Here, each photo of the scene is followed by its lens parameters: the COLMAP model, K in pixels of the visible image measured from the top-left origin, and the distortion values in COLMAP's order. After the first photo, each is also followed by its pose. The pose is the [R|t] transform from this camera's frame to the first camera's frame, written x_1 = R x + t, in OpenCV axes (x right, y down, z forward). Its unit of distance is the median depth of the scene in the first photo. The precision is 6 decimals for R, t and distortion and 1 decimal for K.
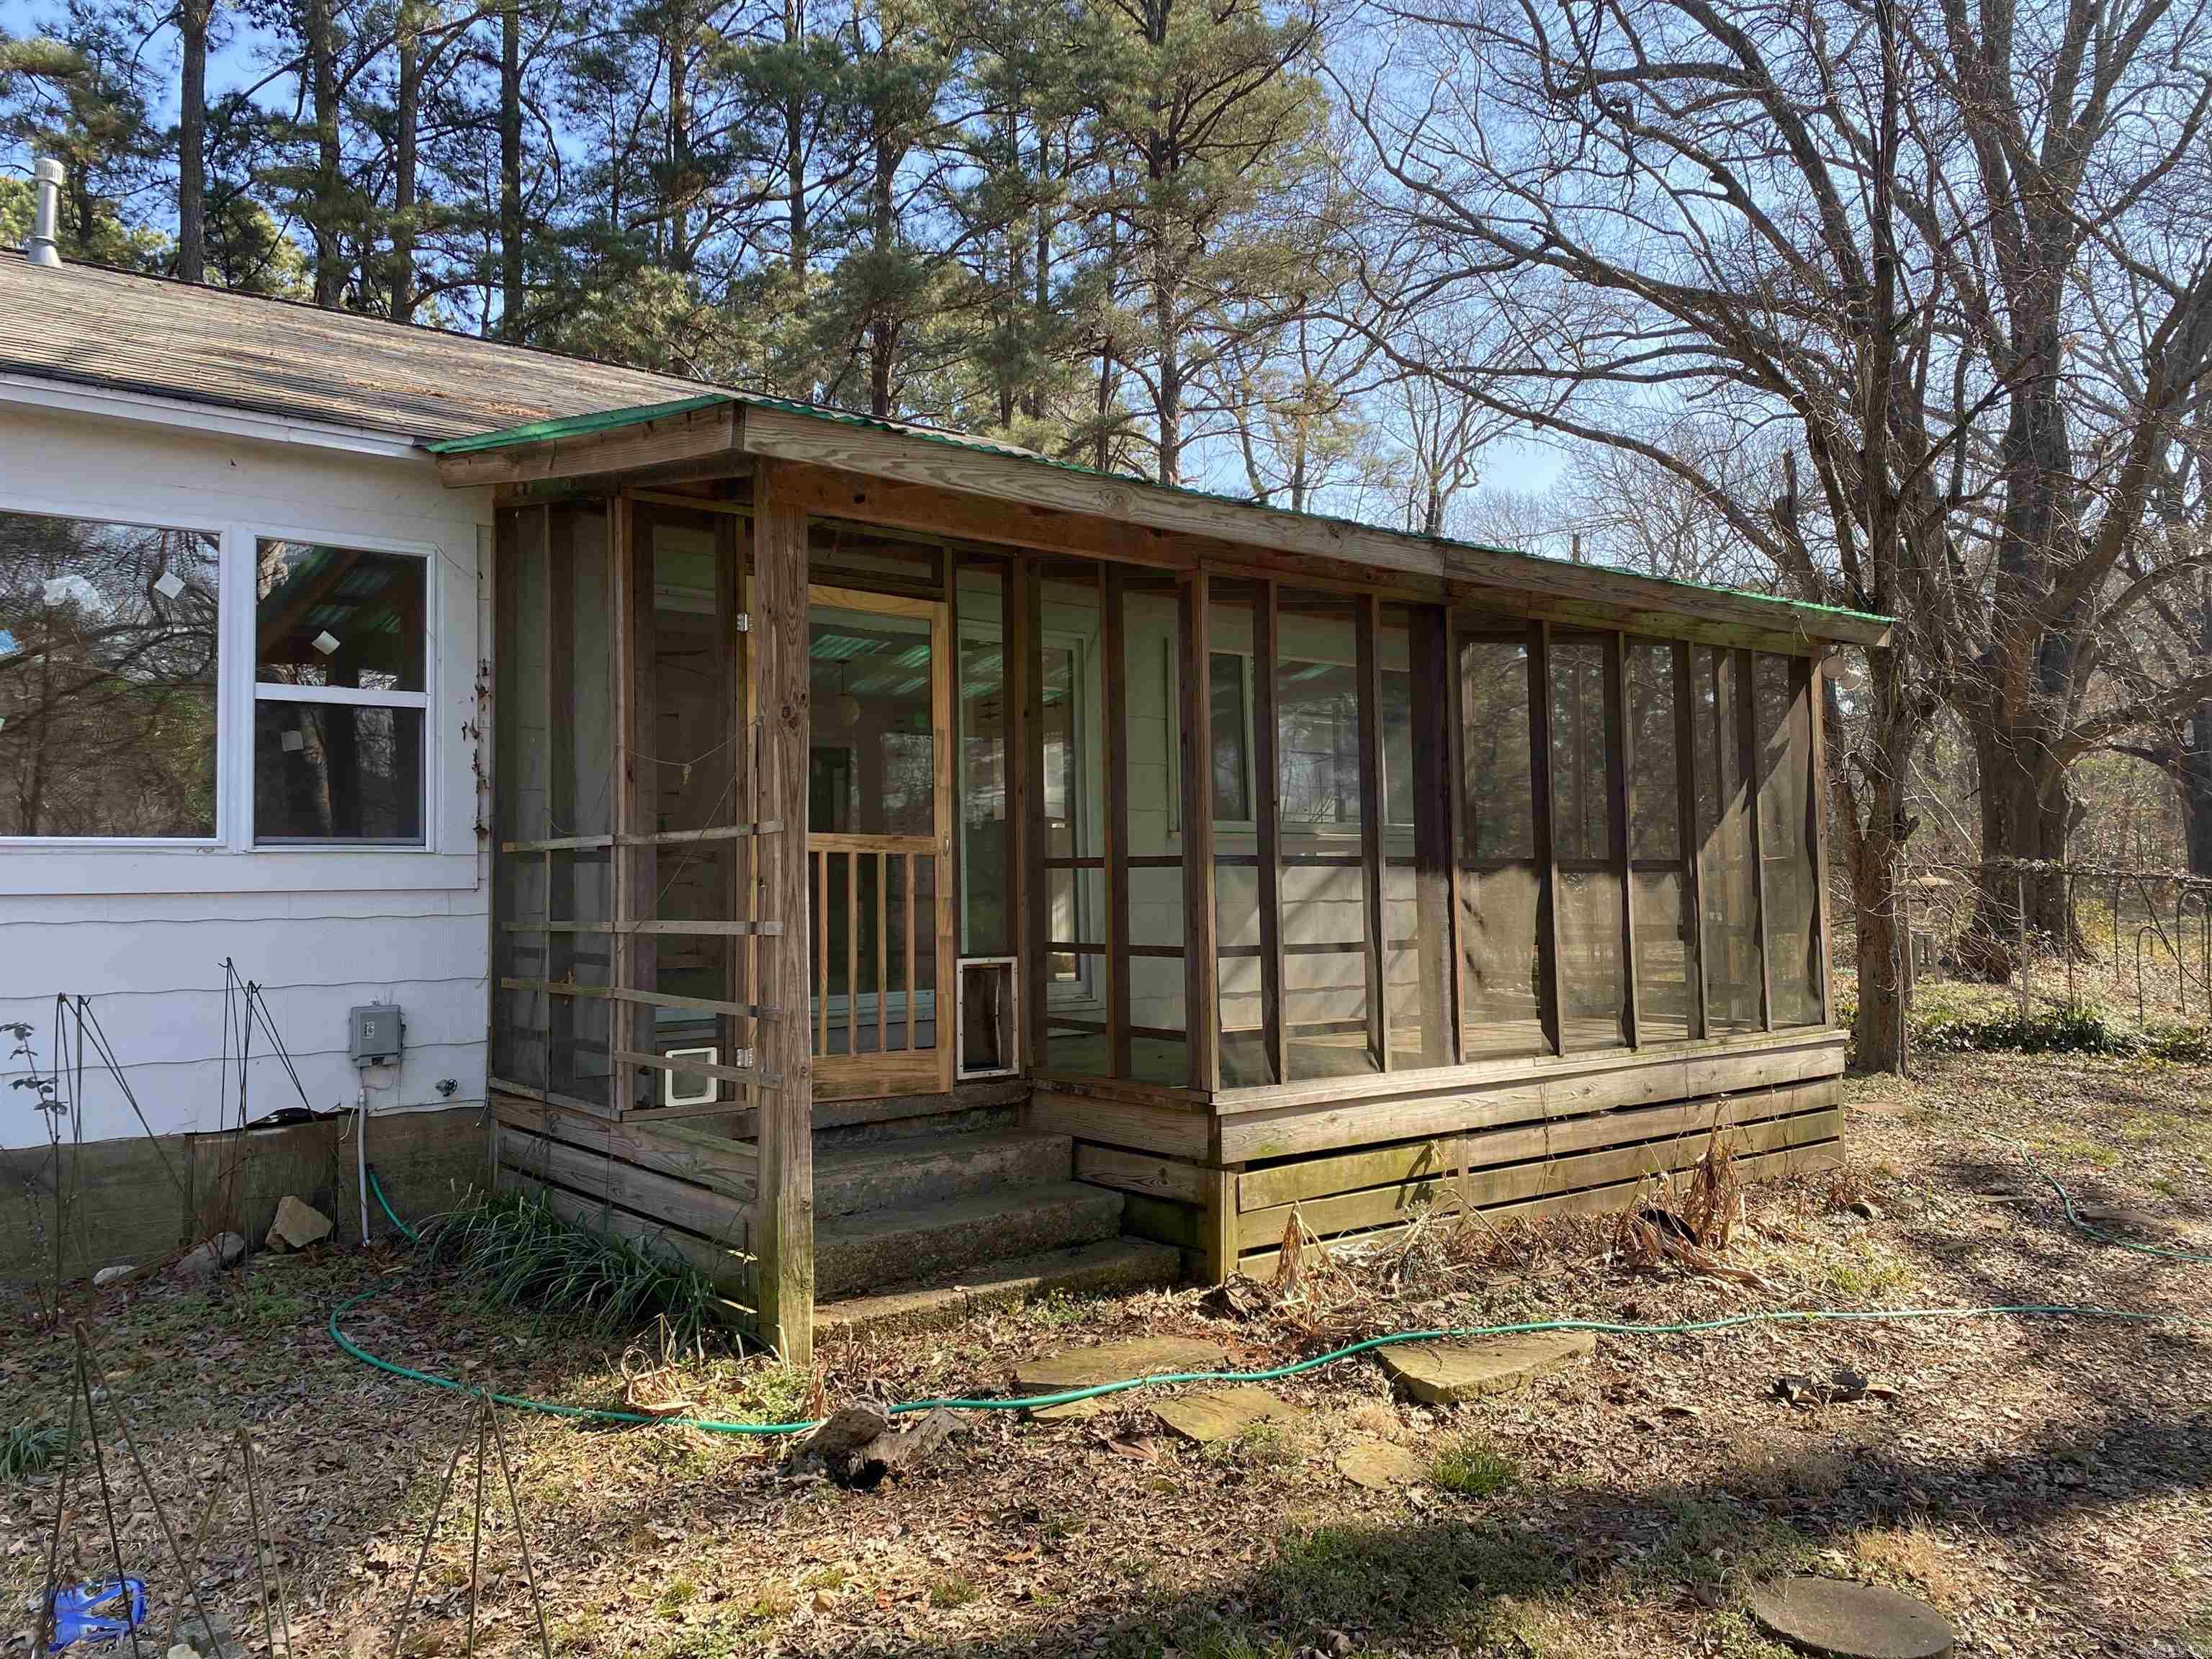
lens RADIAL K [[1673.6, 0, 1066.5], [0, 1673.6, 852.7], [0, 0, 1]] dist [0.084316, -0.211524]
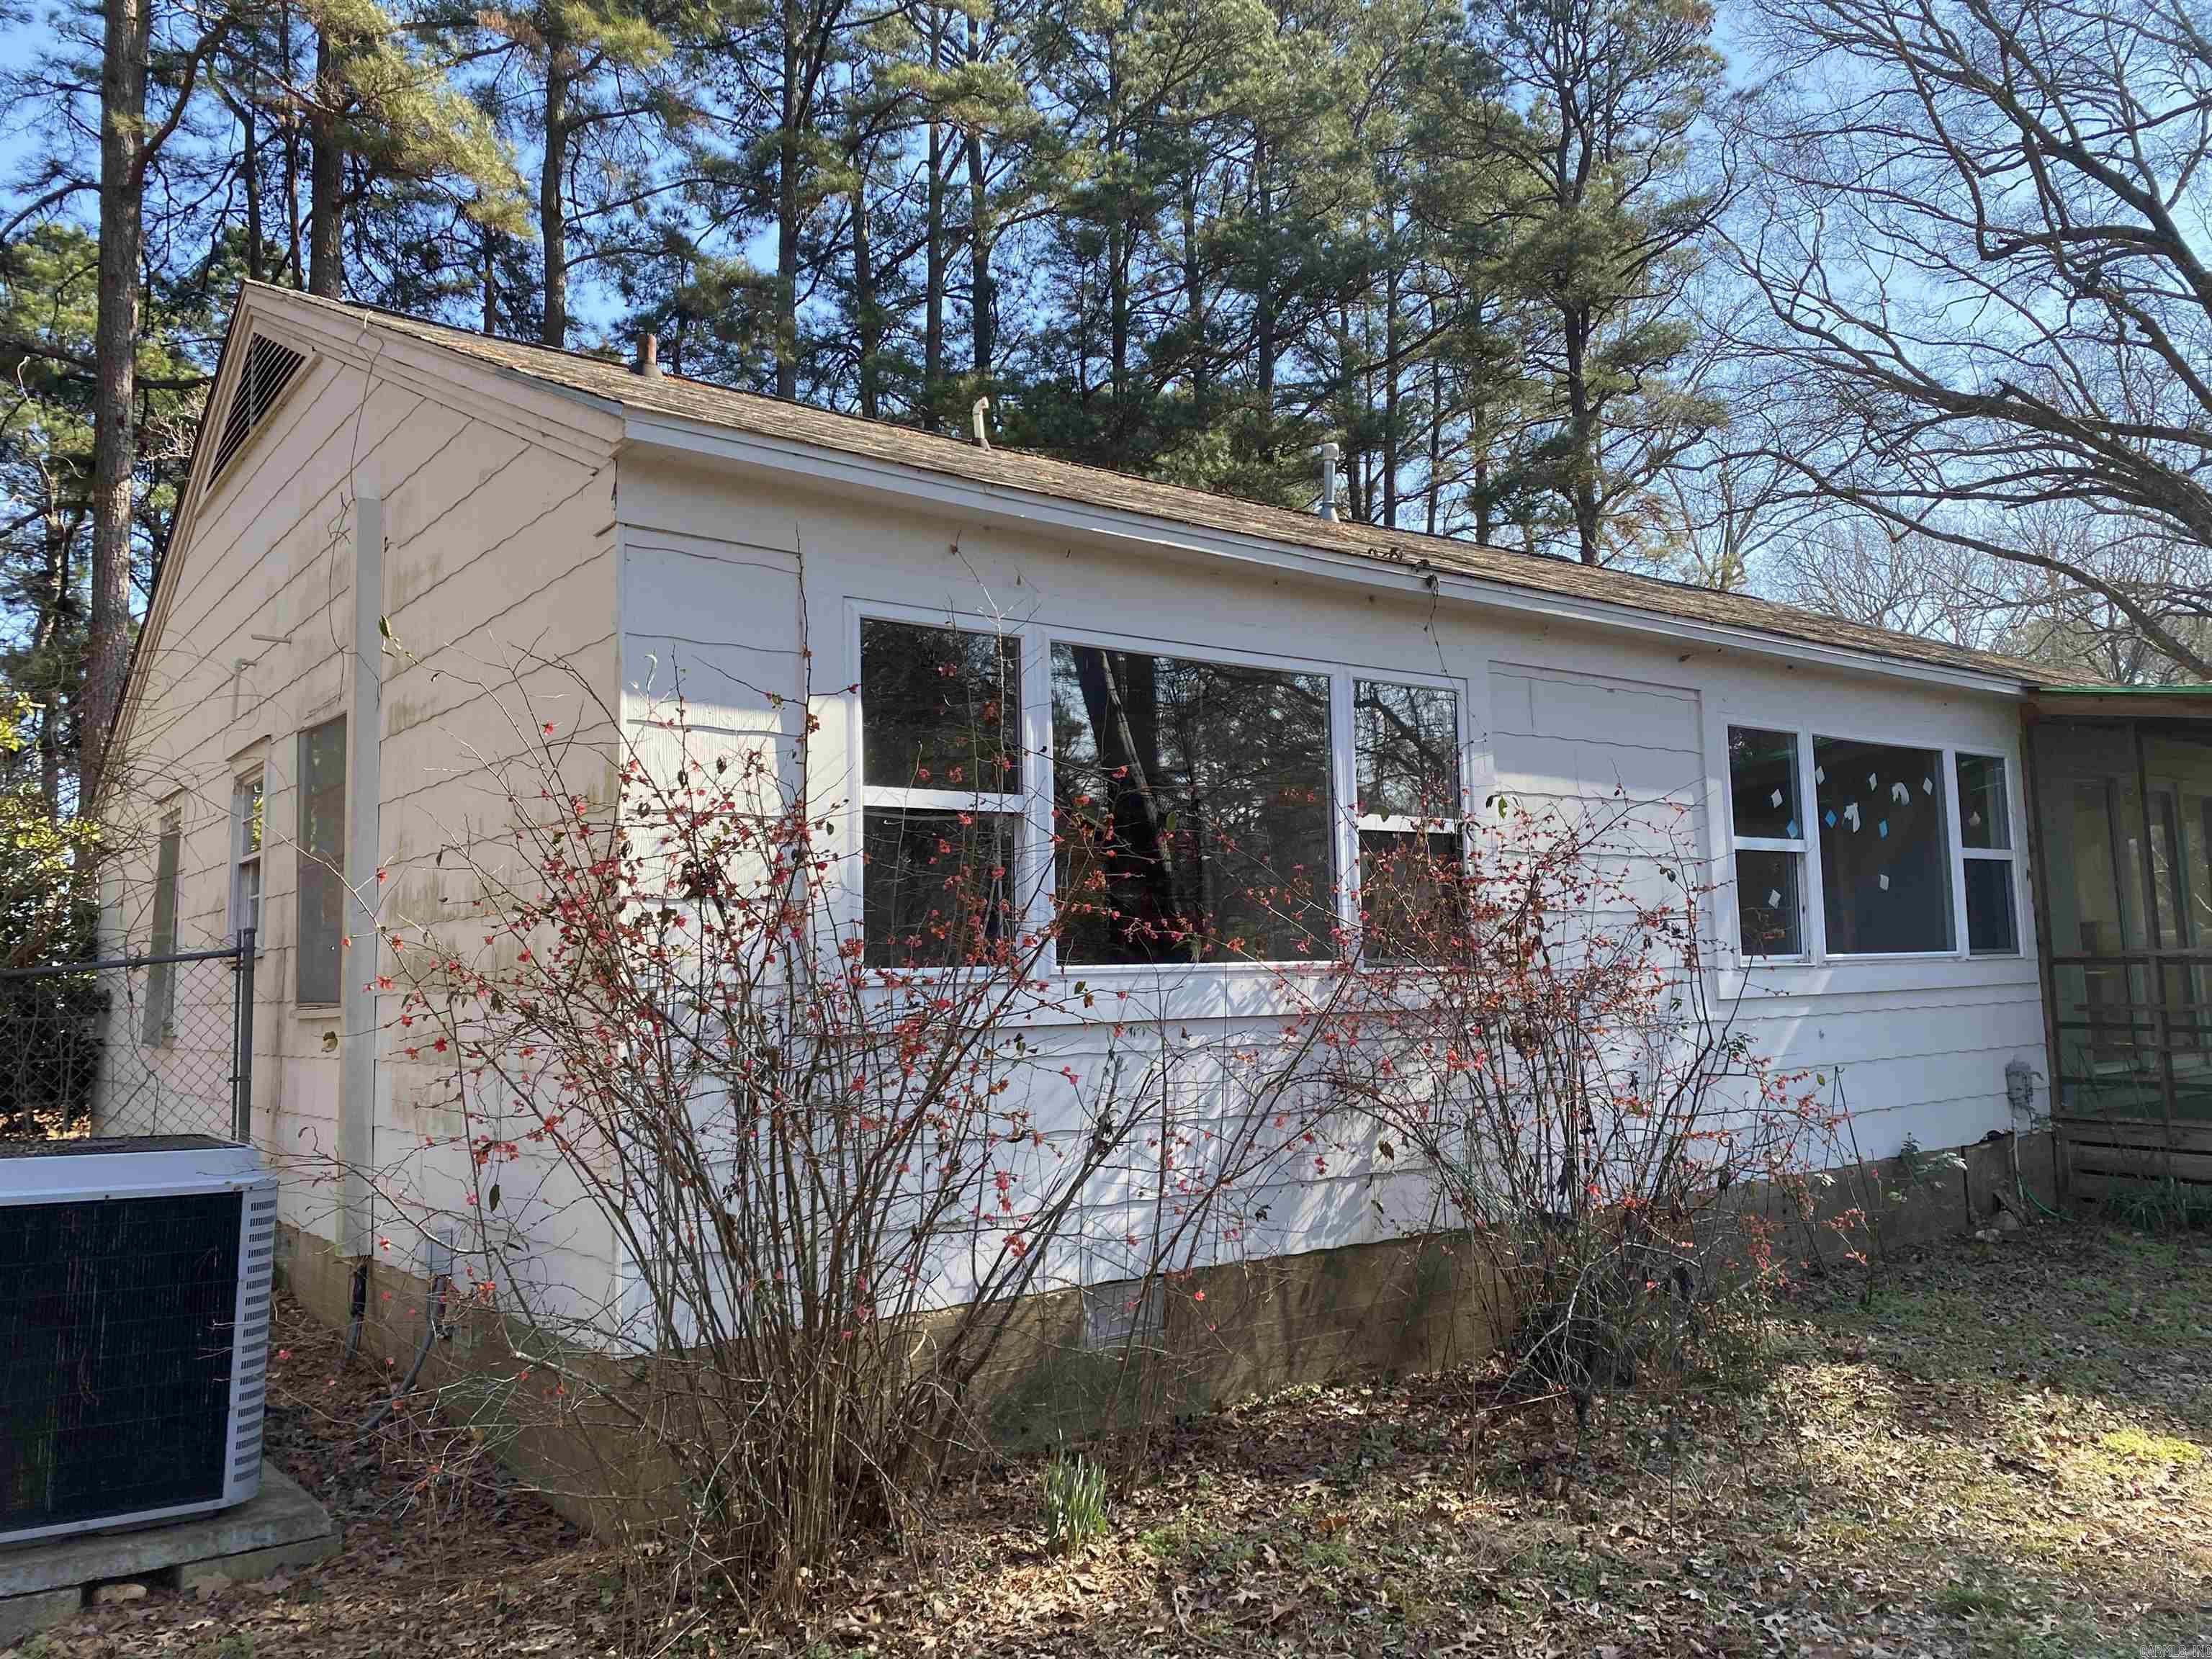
lens RADIAL K [[1685.6, 0, 1112.8], [0, 1685.6, 859.9], [0, 0, 1]] dist [0.038152, -0.040238]
pose [[0.999913, -0.012404, 0.004508, -1.144184], [0.012568, 0.999184, -0.038390, -0.036955], [-0.004028, 0.038443, 0.999253, -0.463011]]
